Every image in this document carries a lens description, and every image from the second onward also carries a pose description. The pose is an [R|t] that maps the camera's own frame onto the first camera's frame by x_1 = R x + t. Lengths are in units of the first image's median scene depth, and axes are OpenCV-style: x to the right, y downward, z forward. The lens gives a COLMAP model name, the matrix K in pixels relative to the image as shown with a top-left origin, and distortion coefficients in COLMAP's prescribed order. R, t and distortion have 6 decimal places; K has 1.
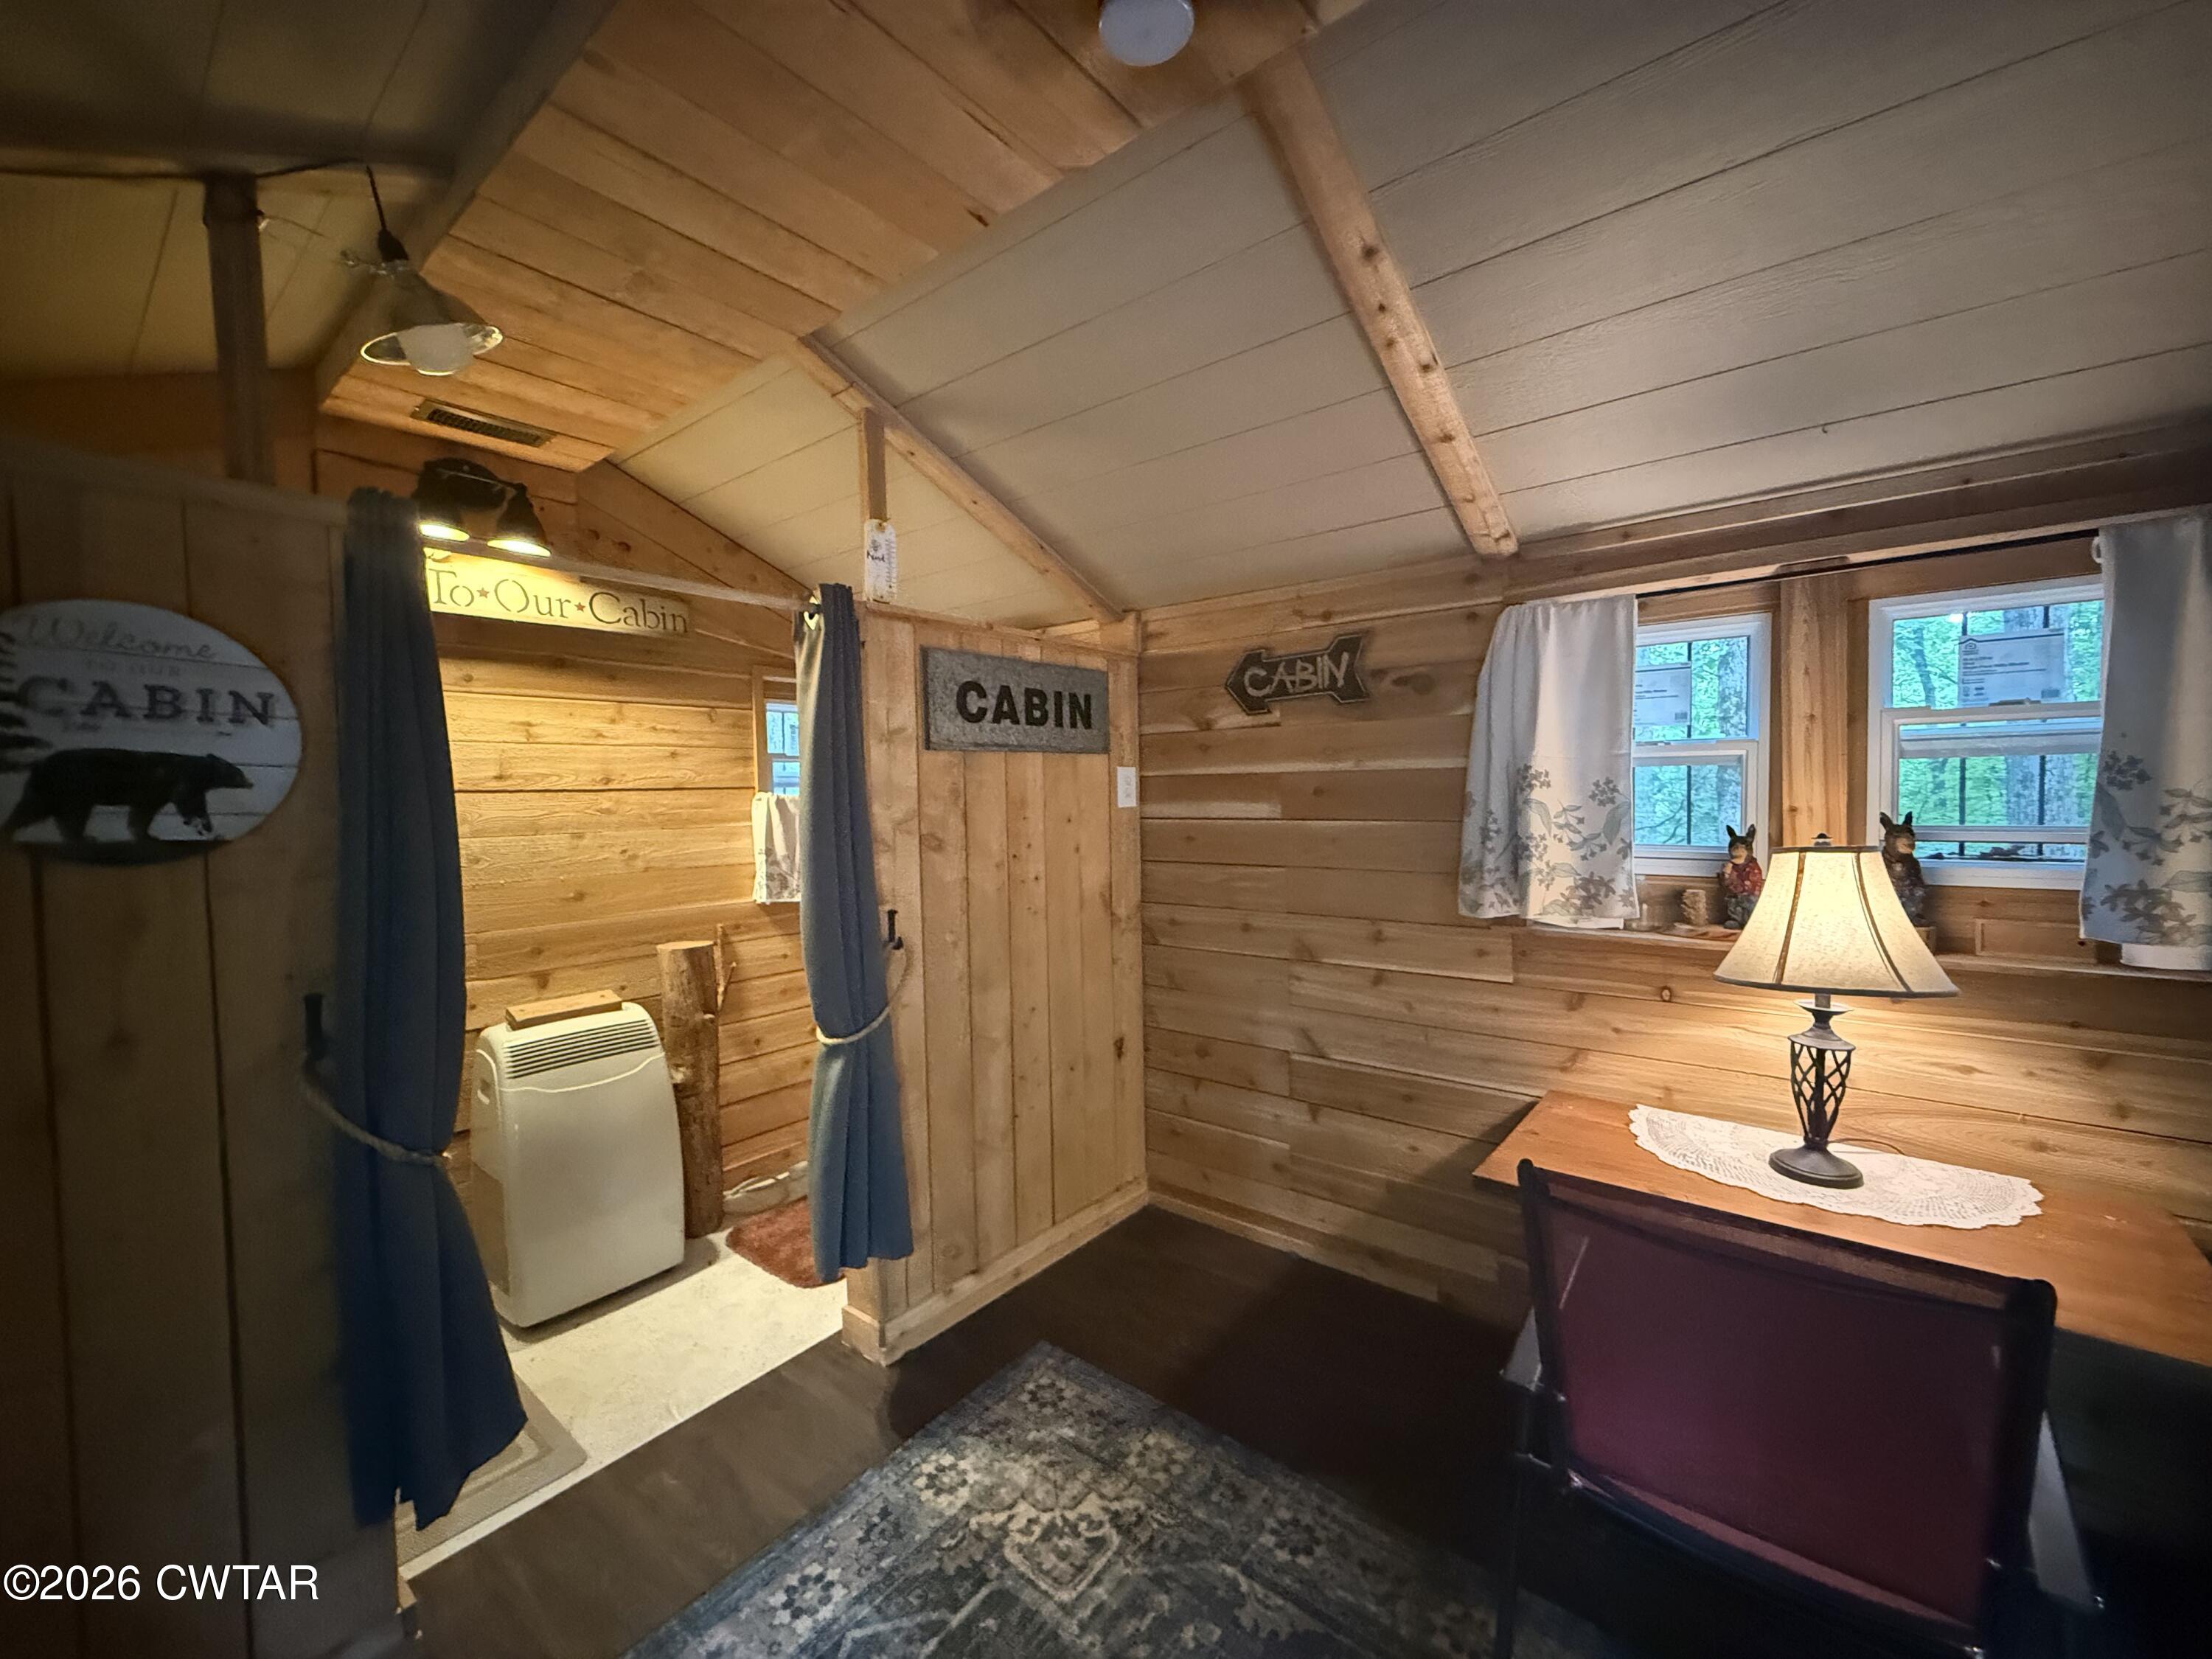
lens RADIAL K [[881.1, 0, 1103.2], [0, 881.1, 830.0], [0, 0, 1]] dist [-0.000113, -0.000117]
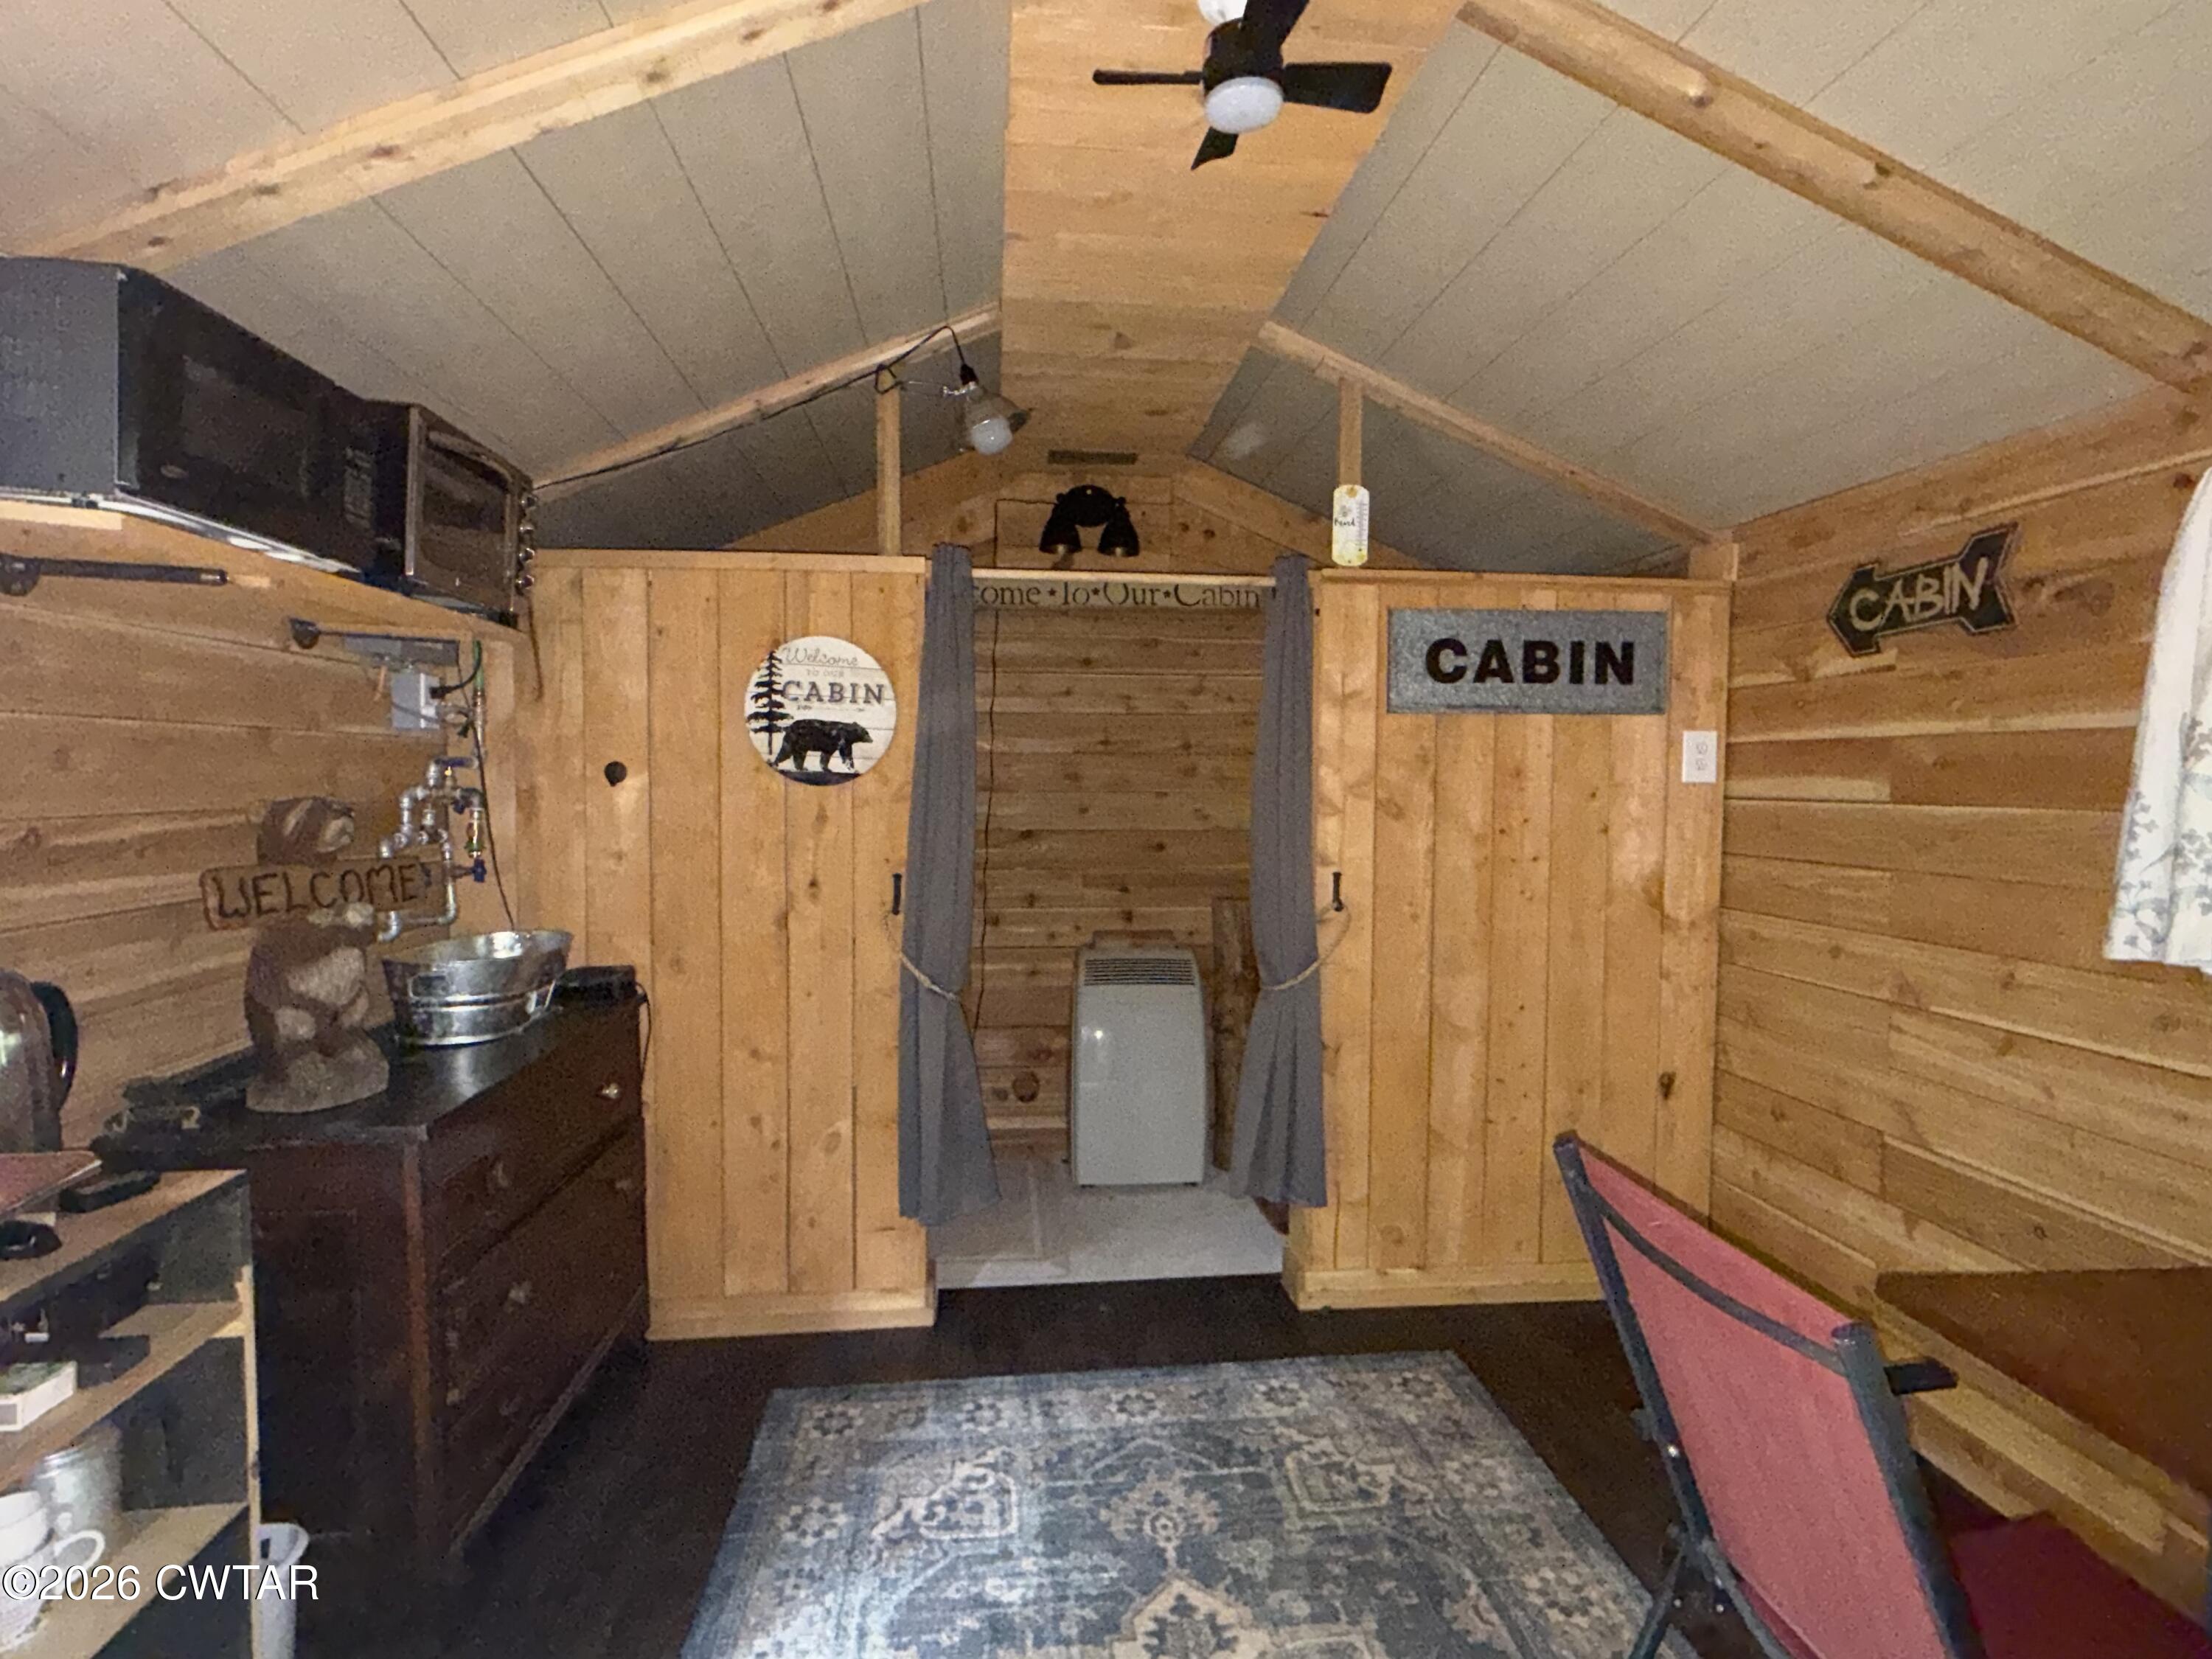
lens RADIAL K [[1106.2, 0, 1096.1], [0, 1106.2, 834.3], [0, 0, 1]] dist [0.001769, -0.000558]
pose [[0.703641, 0.059508, -0.708059, 0.390318], [-0.050989, 0.998147, 0.033217, 0.016440], [0.708724, 0.012730, 0.705371, -0.078104]]
